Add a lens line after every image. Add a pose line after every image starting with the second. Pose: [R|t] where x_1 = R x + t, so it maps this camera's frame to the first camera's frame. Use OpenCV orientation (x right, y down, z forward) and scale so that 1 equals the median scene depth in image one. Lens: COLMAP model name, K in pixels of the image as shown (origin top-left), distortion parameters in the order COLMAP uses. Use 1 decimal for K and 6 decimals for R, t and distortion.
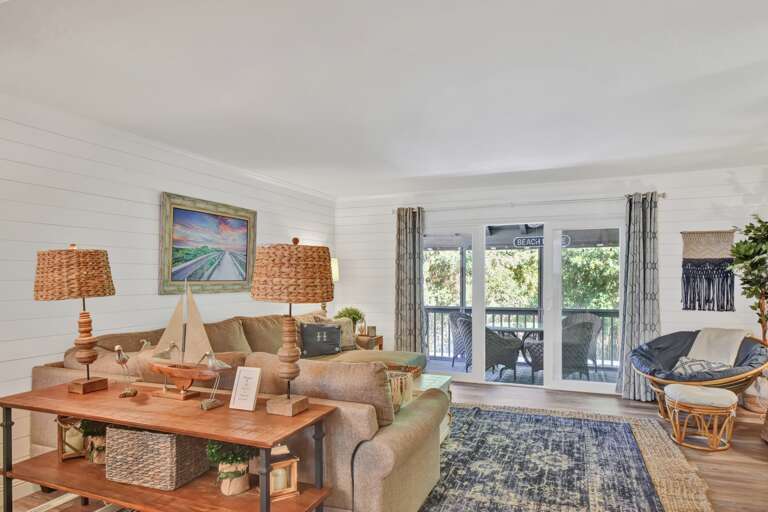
lens RADIAL K [[465.3, 0, 393.7], [0, 465.3, 281.7], [0, 0, 1]] dist [-0.000282, -0.004768]
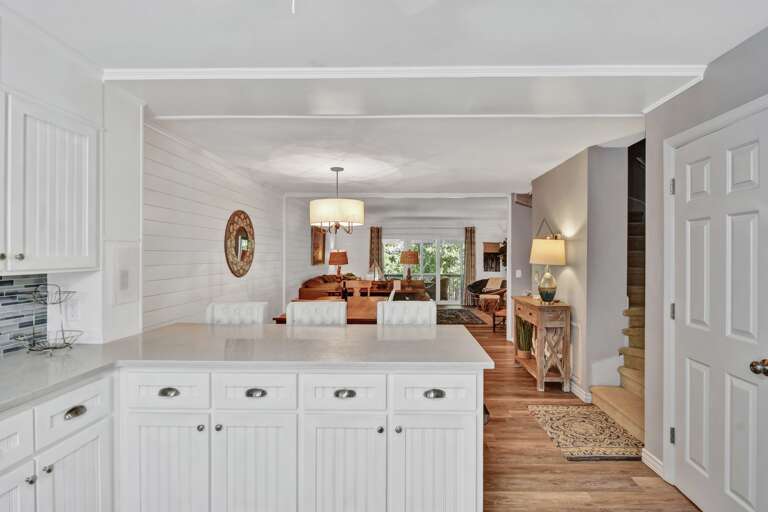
lens RADIAL K [[392.3, 0, 385.3], [0, 392.3, 257.8], [0, 0, 1]] dist [0.000742, 0.000018]
pose [[0.944965, 0.007043, 0.327095, -0.659398], [-0.003125, 0.999917, -0.012503, 0.013158], [-0.327156, 0.010792, 0.944909, -0.960557]]
